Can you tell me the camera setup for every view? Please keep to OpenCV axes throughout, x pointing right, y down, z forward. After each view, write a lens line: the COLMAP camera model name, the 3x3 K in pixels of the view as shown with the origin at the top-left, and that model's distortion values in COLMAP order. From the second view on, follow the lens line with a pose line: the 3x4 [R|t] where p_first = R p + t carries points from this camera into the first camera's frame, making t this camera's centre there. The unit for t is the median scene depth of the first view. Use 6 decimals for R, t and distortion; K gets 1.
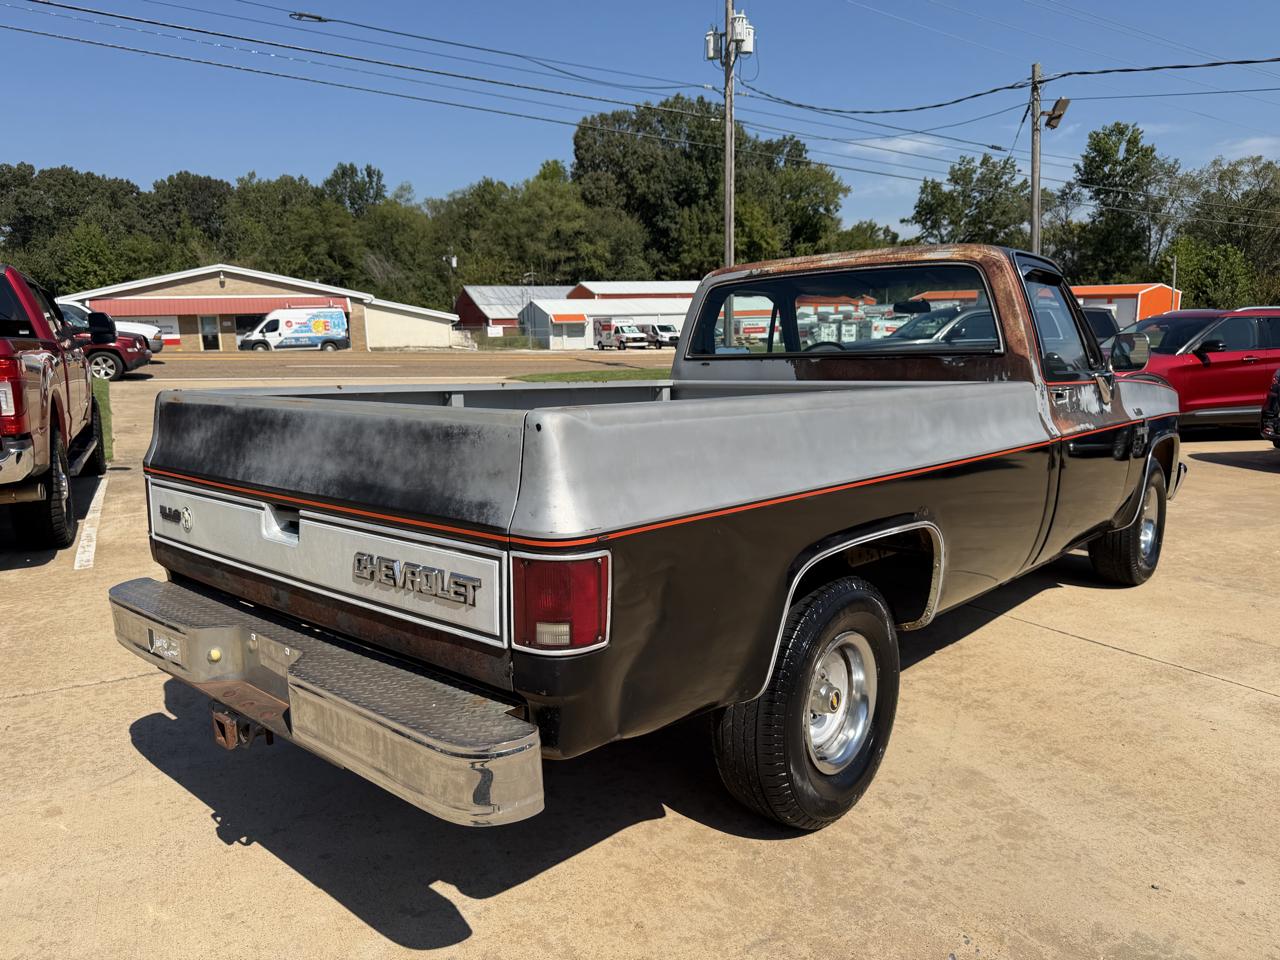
lens RADIAL K [[905.6, 0, 638.1], [0, 905.6, 487.3], [0, 0, 1]] dist [0.078767, -0.121590]
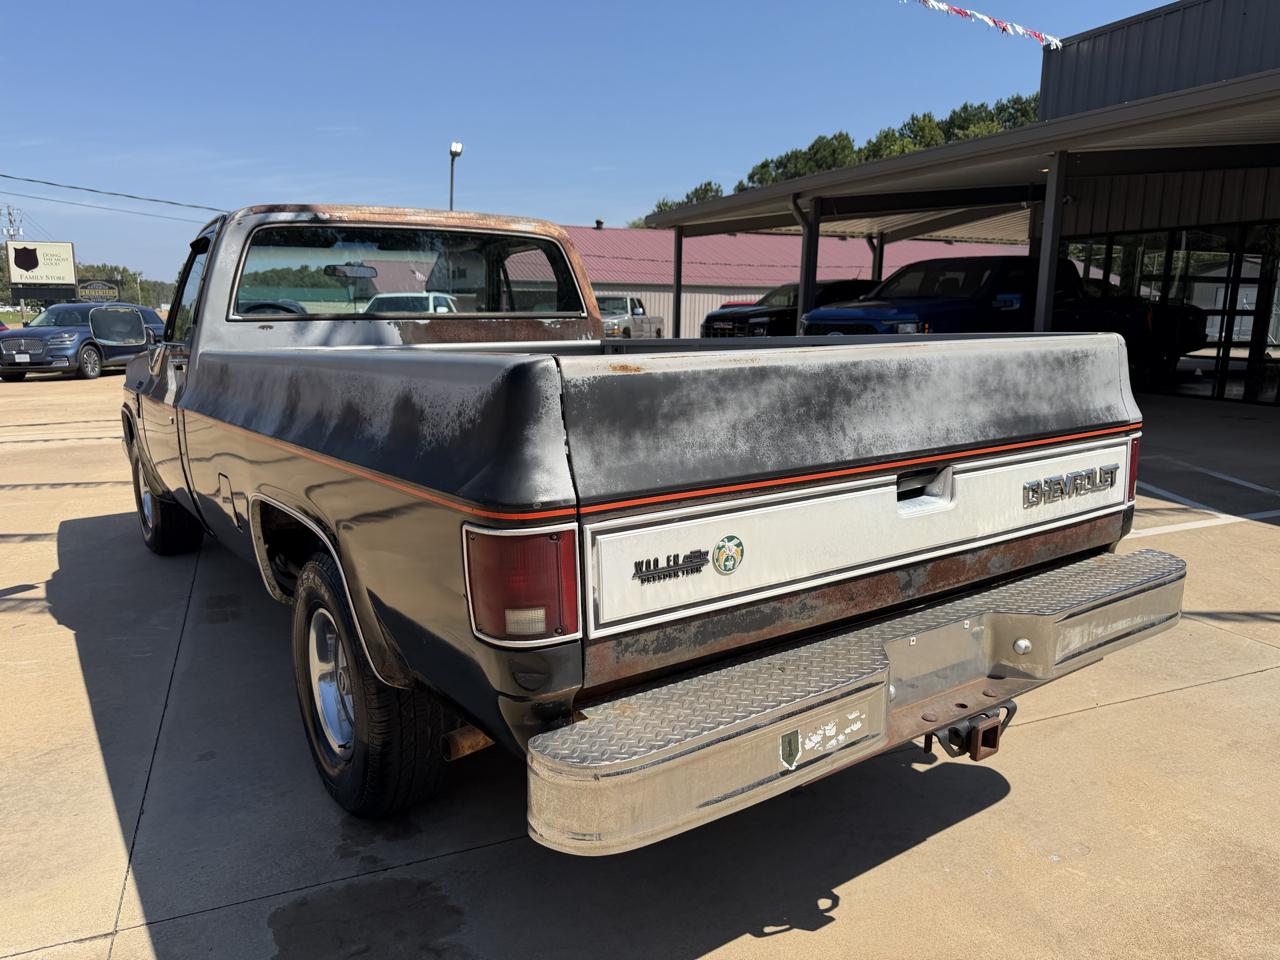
lens RADIAL K [[892.5, 0, 638.3], [0, 892.5, 487.4], [0, 0, 1]] dist [0.189178, -0.370940]
pose [[0.226517, -0.168194, 0.959375, -1.066855], [0.154214, 0.978746, 0.135179, -0.100382], [-0.961722, 0.117329, 0.247640, 0.889921]]
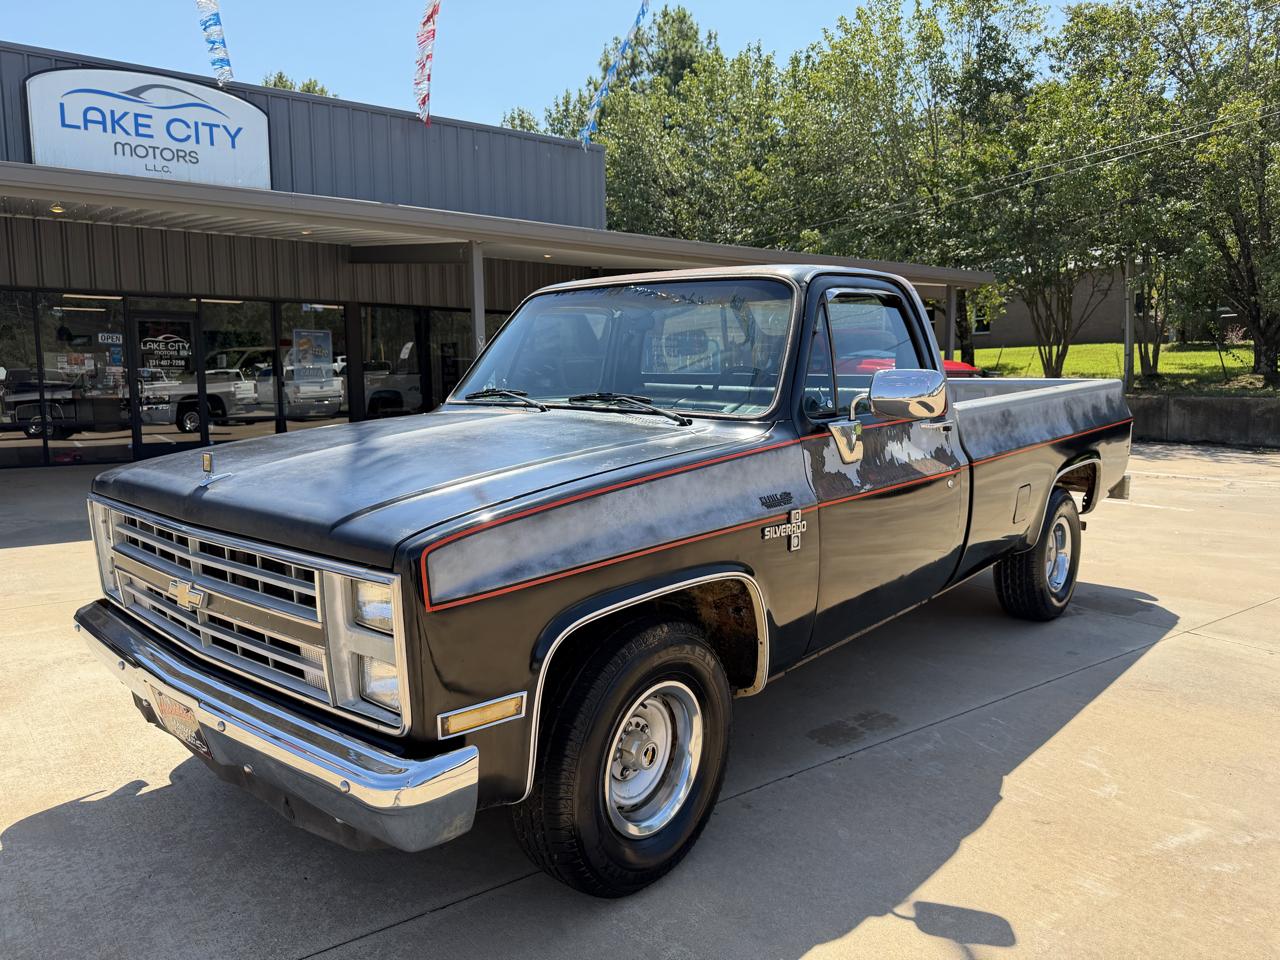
lens RADIAL K [[909.0, 0, 640.9], [0, 909.0, 477.0], [0, 0, 1]] dist [0.025738, -0.031315]
pose [[-0.999672, 0.025572, -0.001281, 0.532891], [0.024224, 0.960800, 0.276183, -0.506319], [0.008293, 0.276062, -0.961104, 3.141872]]
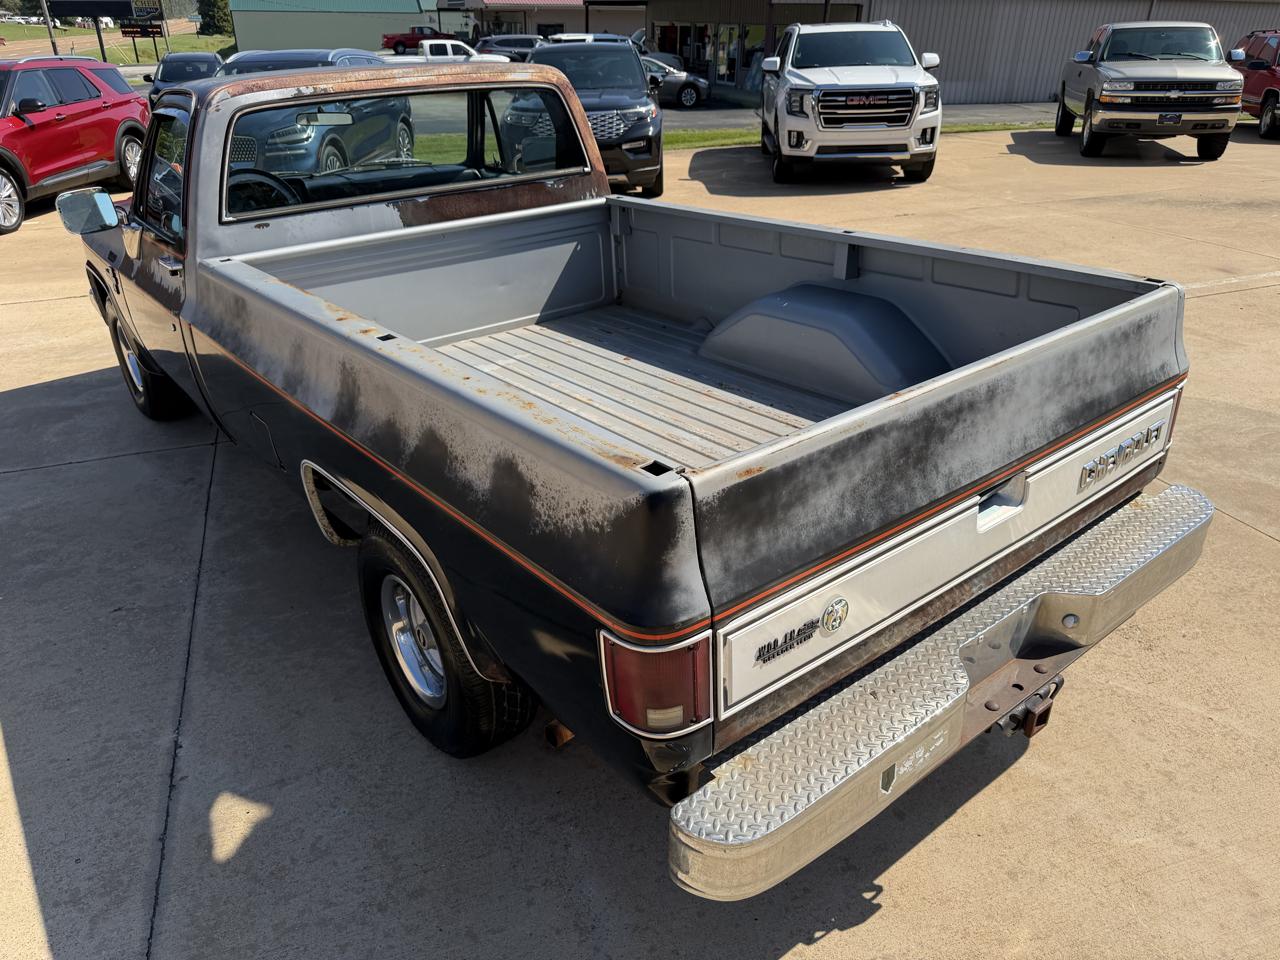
lens RADIAL K [[904.2, 0, 638.0], [0, 904.2, 479.9], [0, 0, 1]] dist [0.108223, -0.180715]
pose [[0.169417, -0.430109, 0.886738, -1.040381], [0.174098, 0.898655, 0.402627, -0.336803], [-0.970045, 0.086168, 0.227128, 0.966534]]
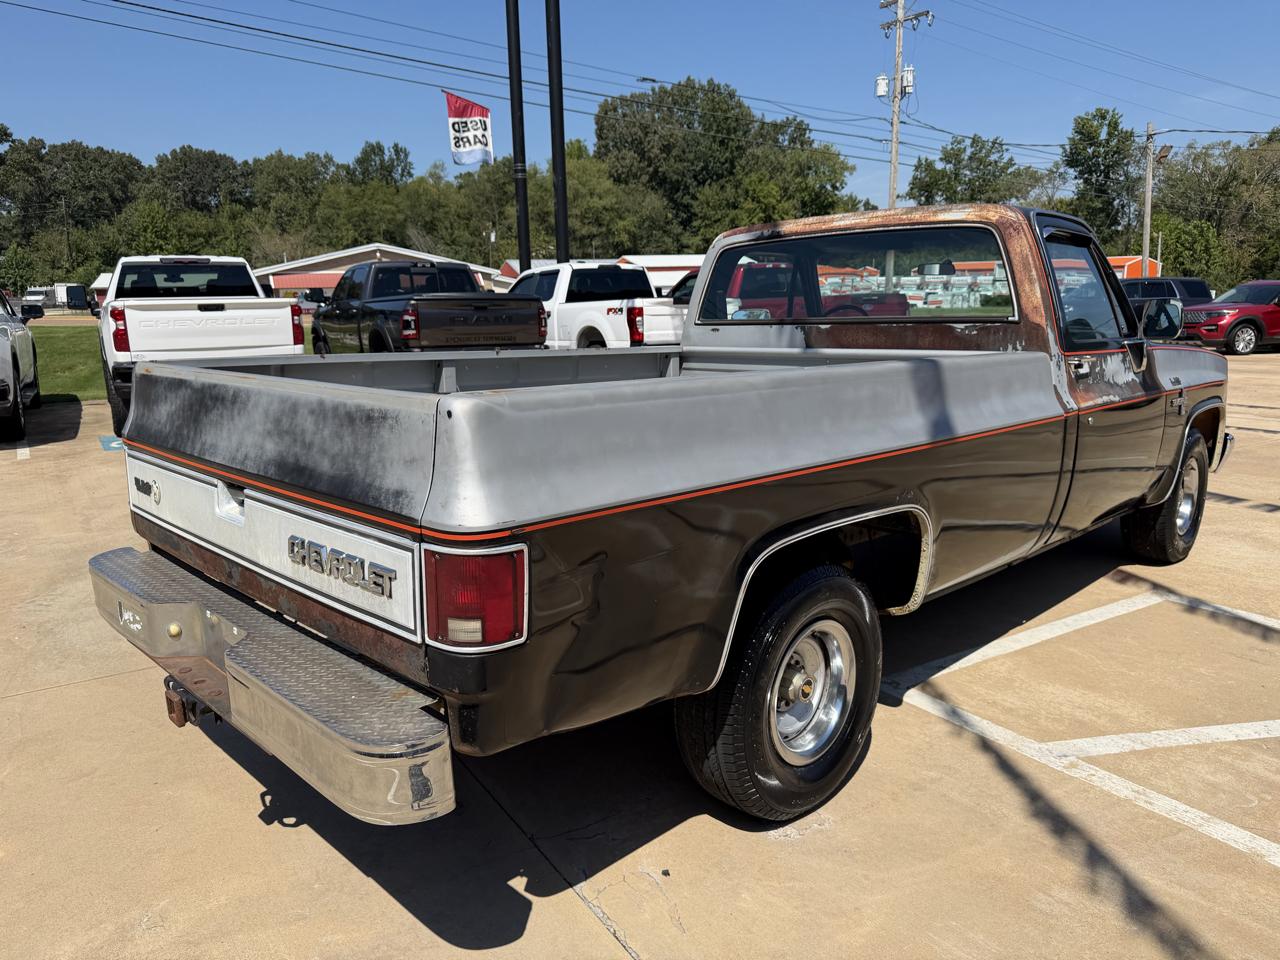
lens RADIAL K [[898.7, 0, 633.3], [0, 898.7, 486.8], [0, 0, 1]] dist [0.072345, -0.107134]
pose [[0.997645, 0.013049, -0.067333, 0.093365], [-0.009769, 0.998760, 0.048811, -0.024275], [0.067887, -0.048038, 0.996536, 0.044626]]
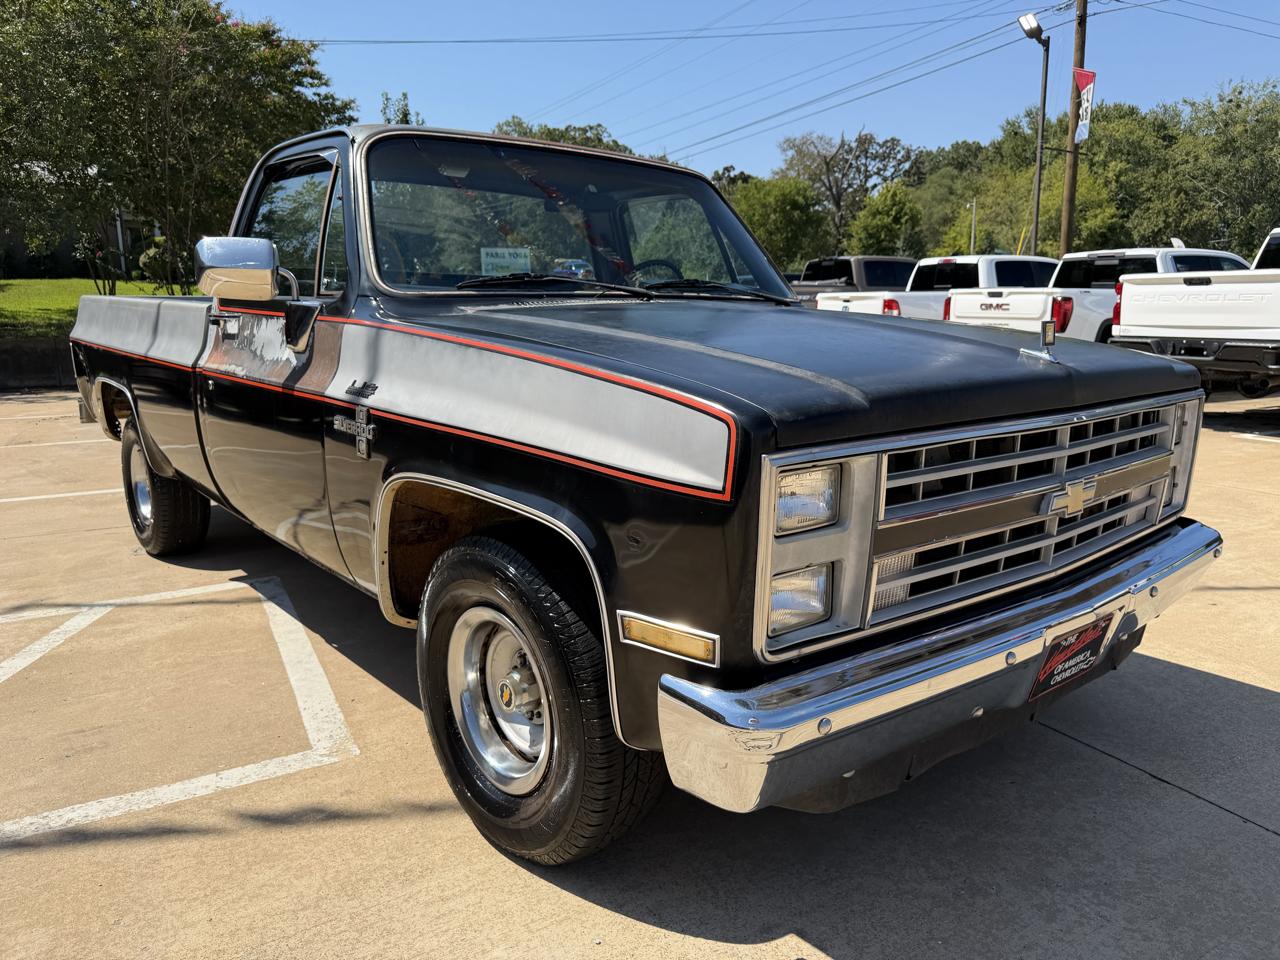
lens RADIAL K [[909.0, 0, 640.9], [0, 909.0, 477.0], [0, 0, 1]] dist [0.025738, -0.031315]
pose [[-0.138412, 0.198334, -0.970312, 1.714622], [-0.148682, 0.964477, 0.218350, -0.280919], [0.979151, 0.174491, -0.104006, 2.051970]]
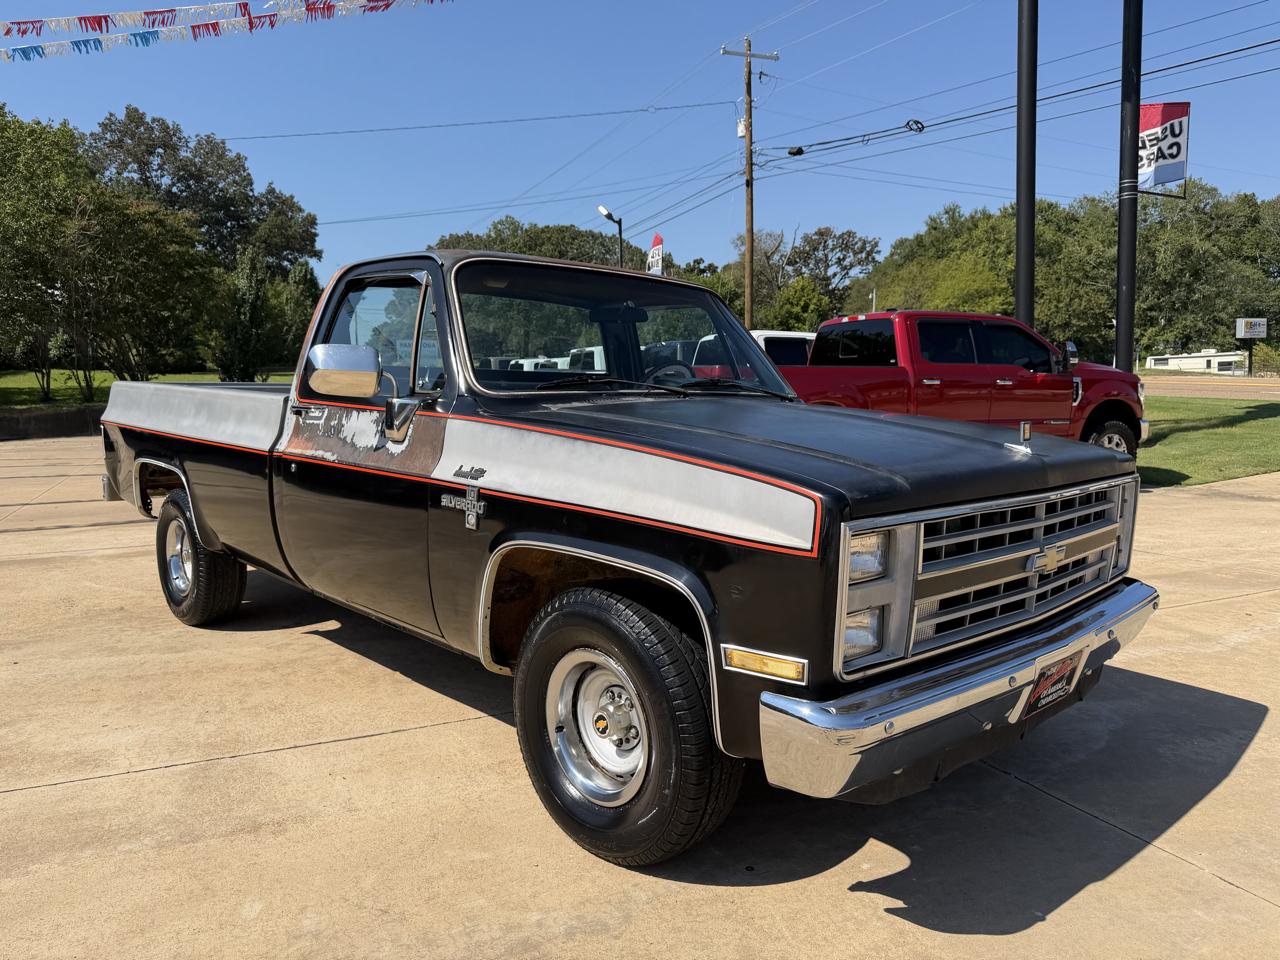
lens RADIAL K [[906.1, 0, 640.6], [0, 906.1, 479.8], [0, 0, 1]] dist [0.028635, -0.043290]
pose [[-0.071785, 0.118299, -0.990380, 1.904366], [-0.158958, 0.978894, 0.128448, -0.289310], [0.984672, 0.166649, -0.051466, 1.940808]]
